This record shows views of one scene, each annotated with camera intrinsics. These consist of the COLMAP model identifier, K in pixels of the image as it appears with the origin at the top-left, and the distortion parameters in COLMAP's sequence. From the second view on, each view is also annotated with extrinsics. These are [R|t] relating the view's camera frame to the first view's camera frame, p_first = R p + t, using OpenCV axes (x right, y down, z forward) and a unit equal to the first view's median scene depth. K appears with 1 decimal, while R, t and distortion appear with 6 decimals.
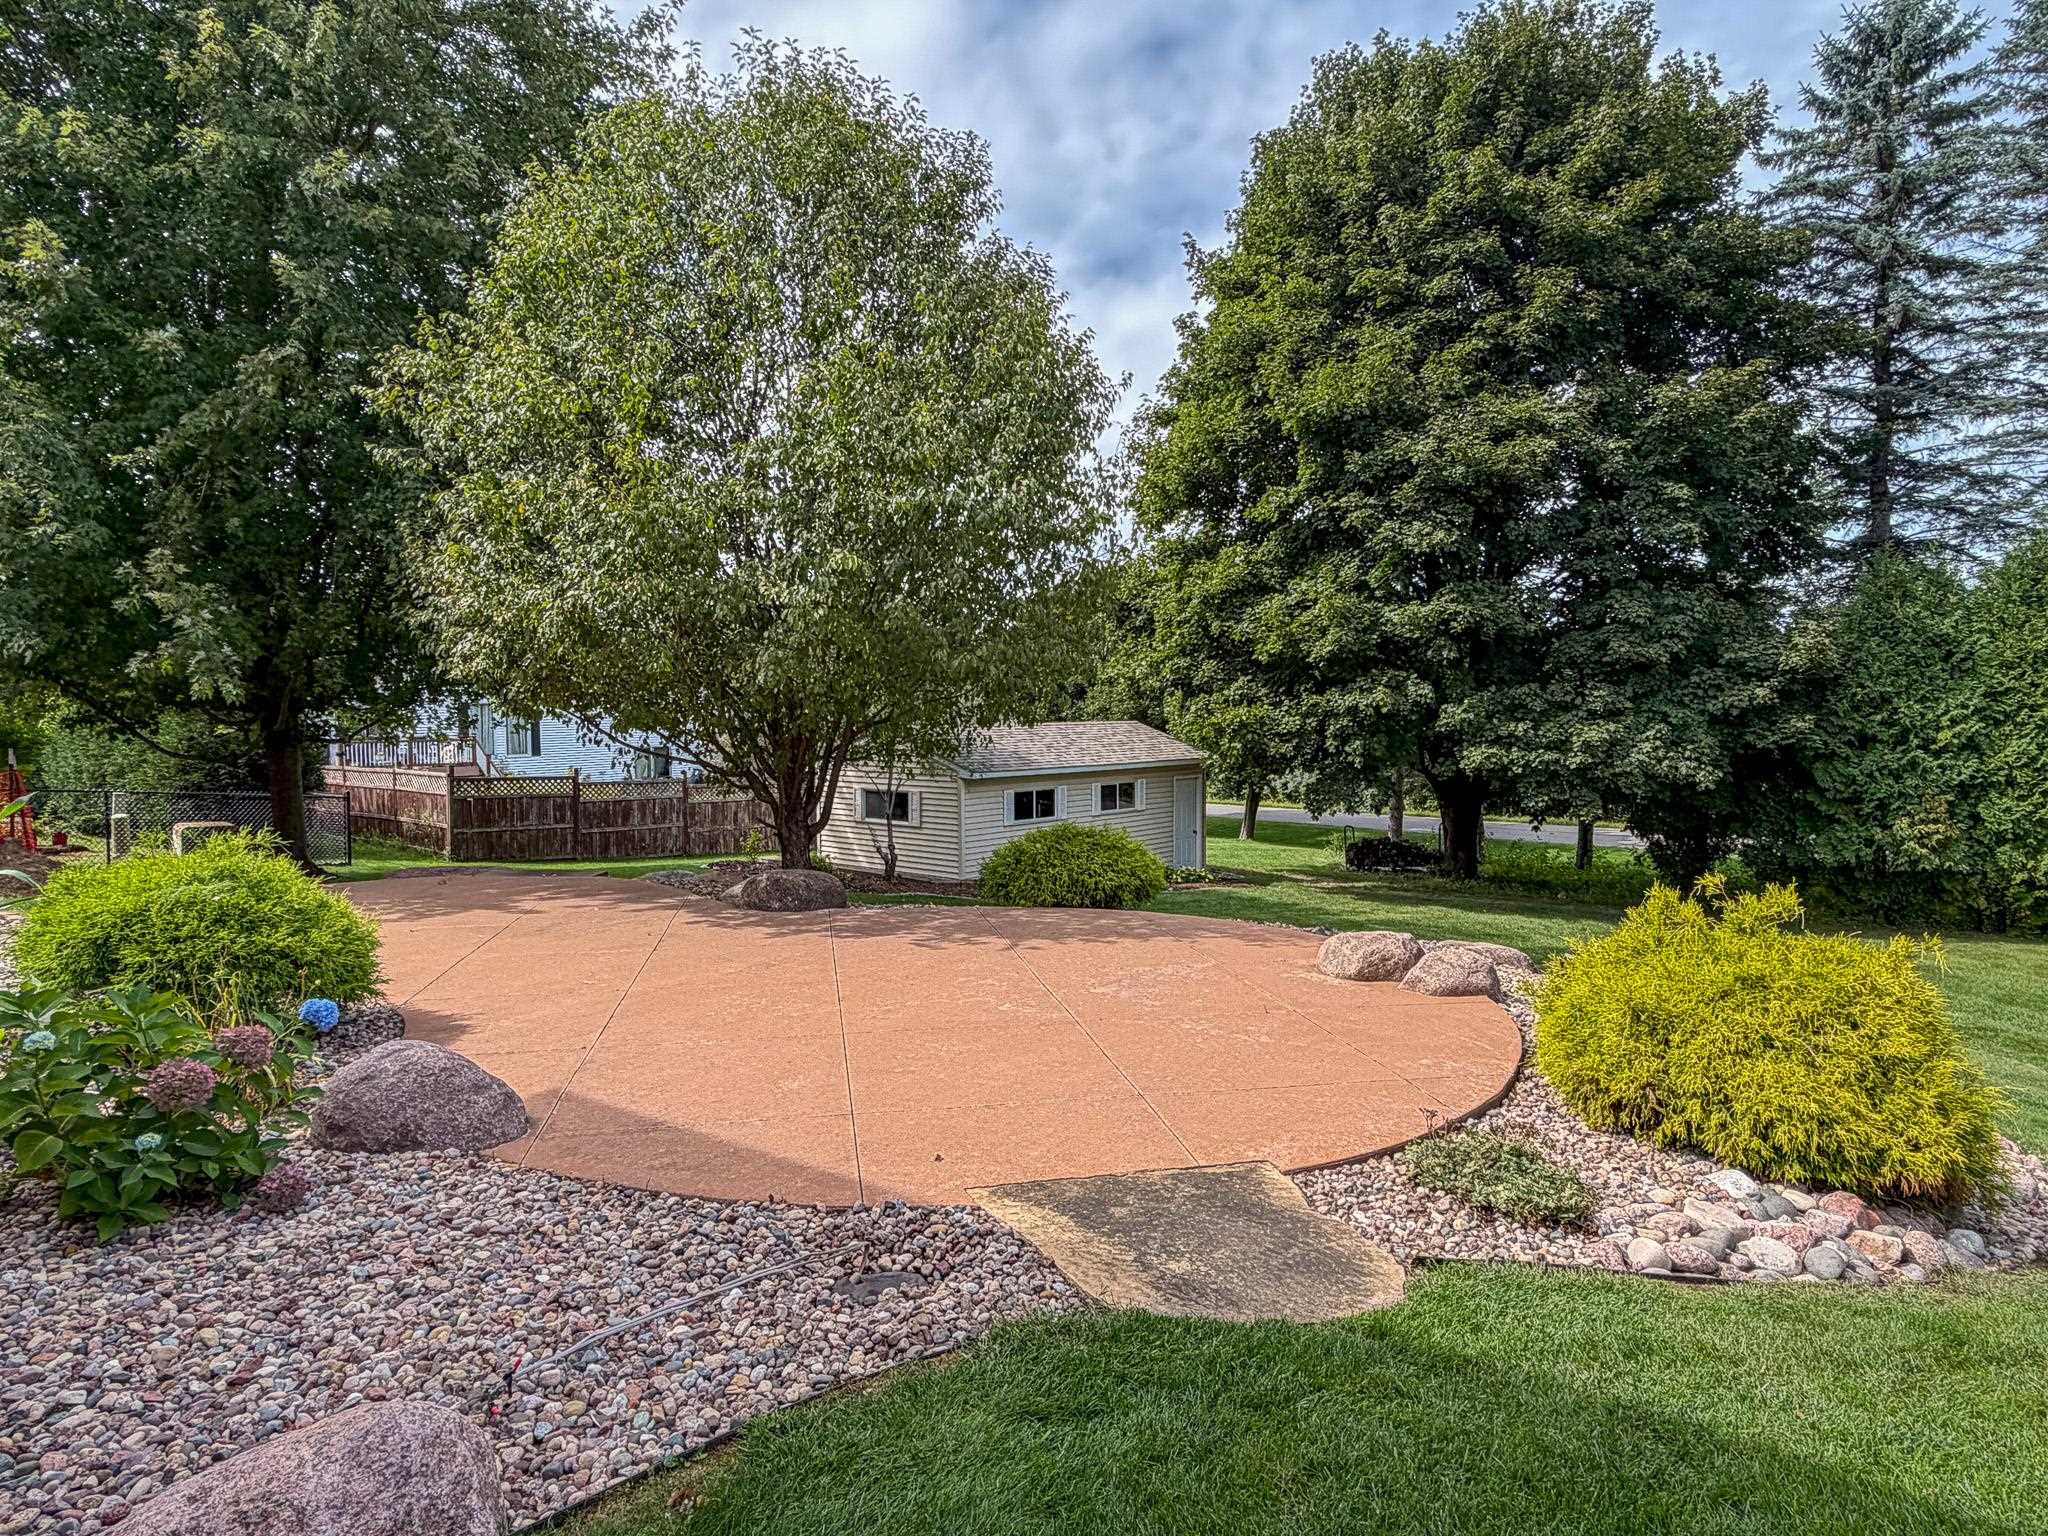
lens RADIAL K [[1203.9, 0, 1022.5], [0, 1203.9, 768.4], [0, 0, 1]] dist [-0.000061, -0.000155]
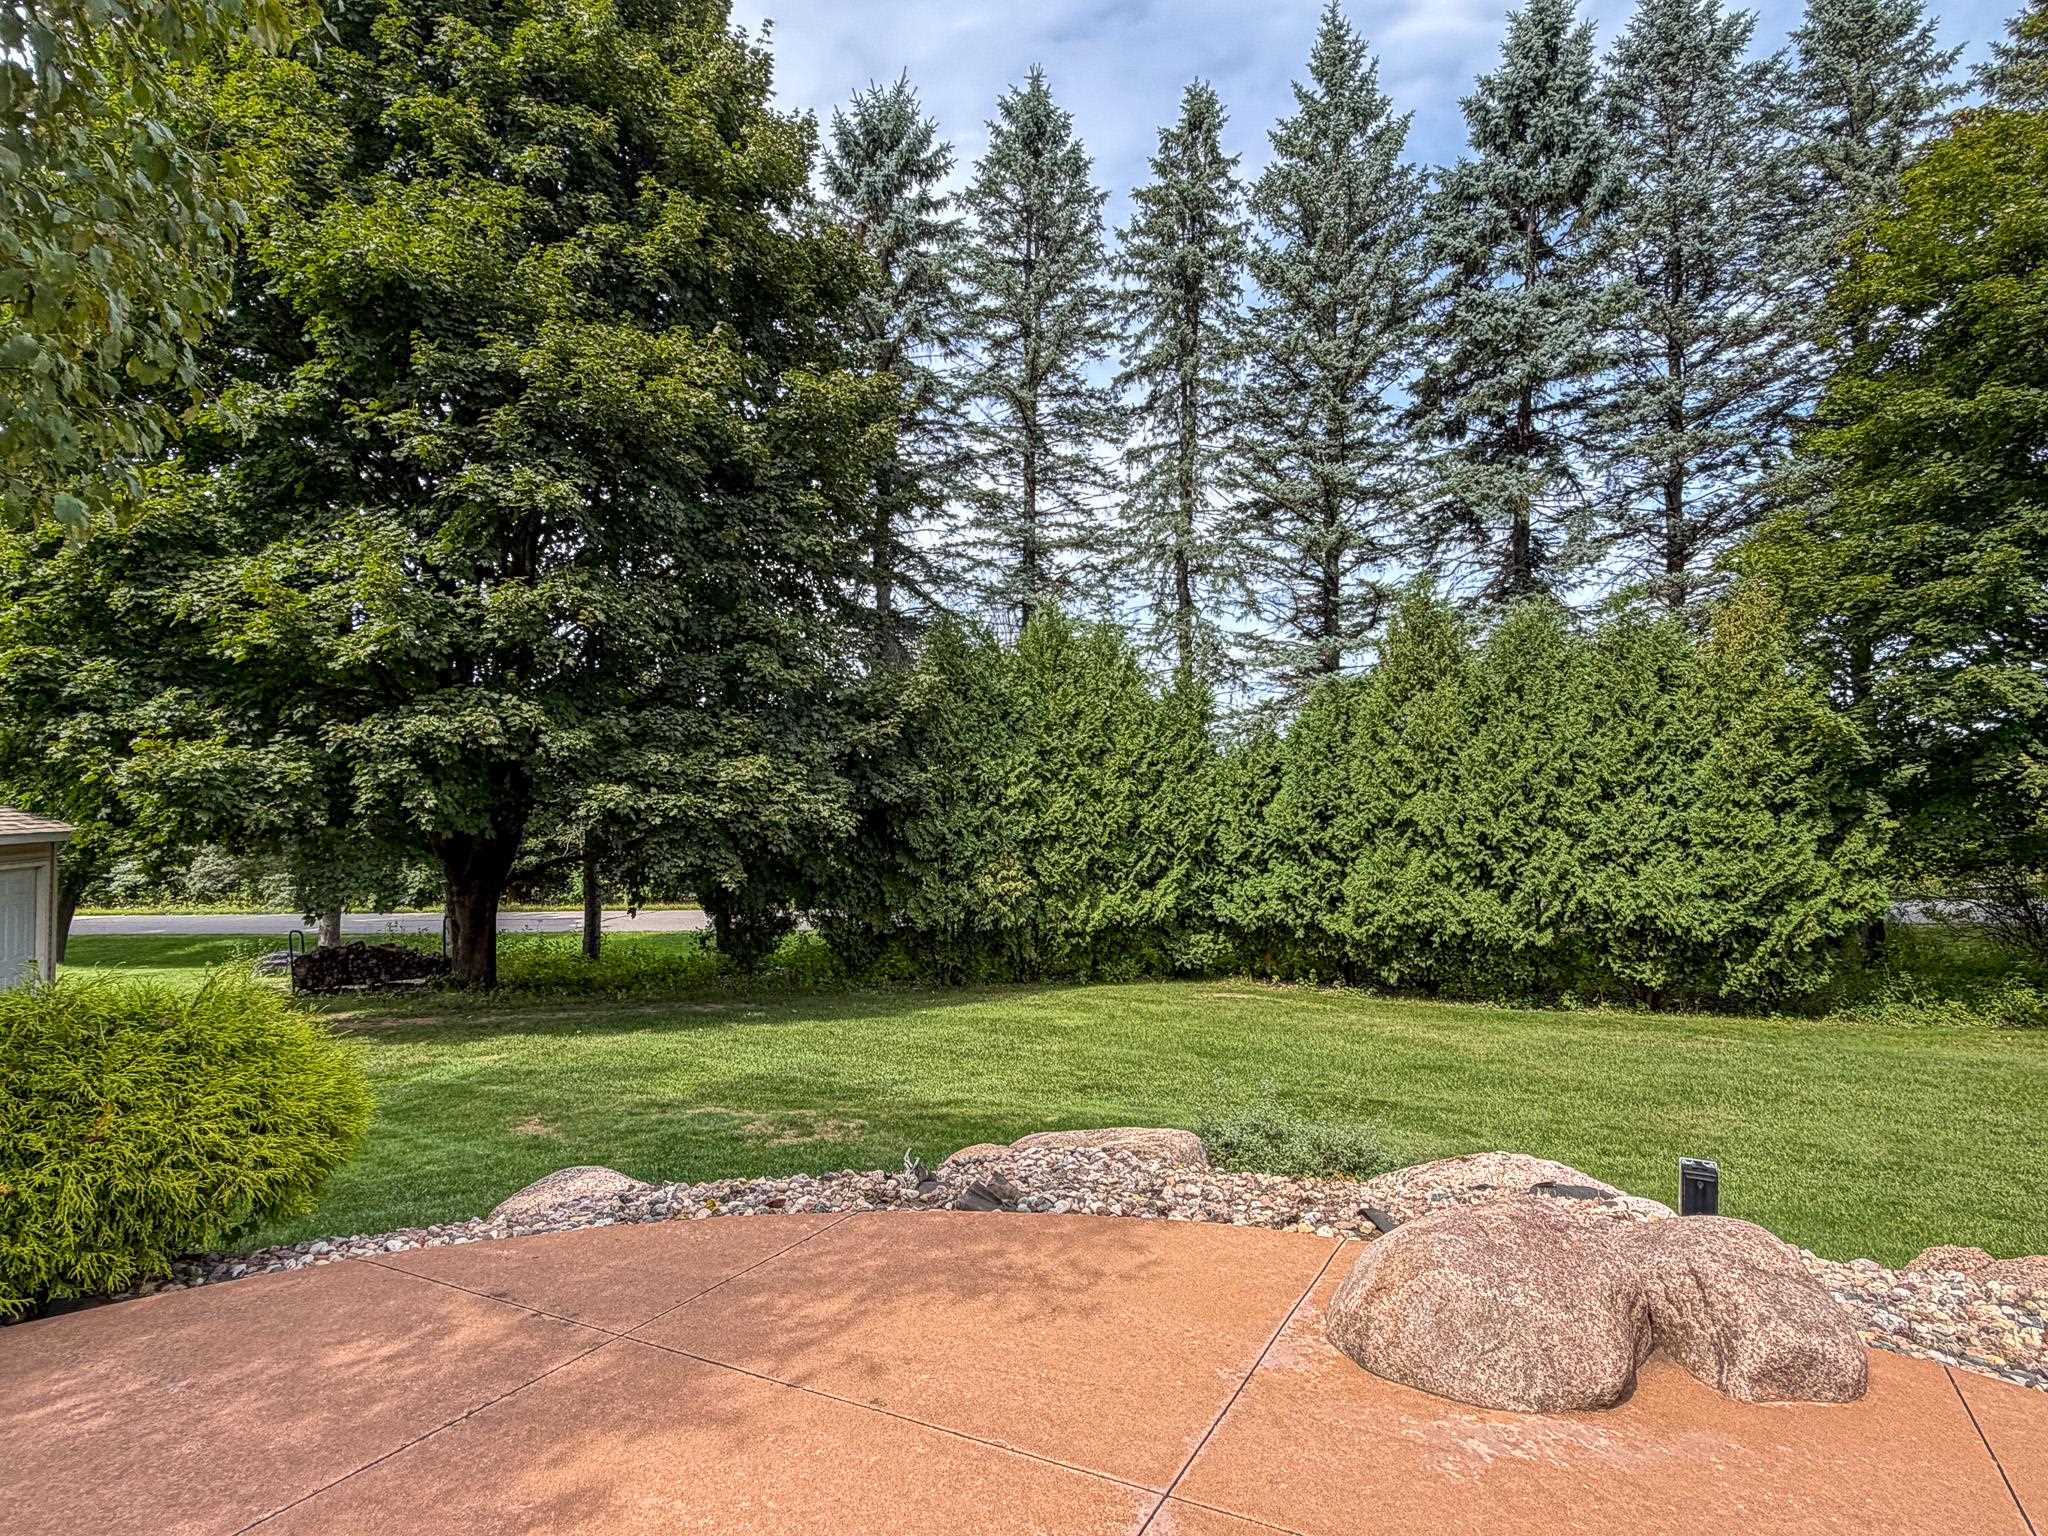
lens RADIAL K [[1195.4, 0, 1020.3], [0, 1195.4, 744.4], [0, 0, 1]] dist [-0.000080, -0.000005]
pose [[0.604140, 0.039924, 0.795877, -0.030728], [0.032295, 0.996697, -0.074512, 0.007600], [-0.796223, 0.070718, 0.600856, 0.366678]]
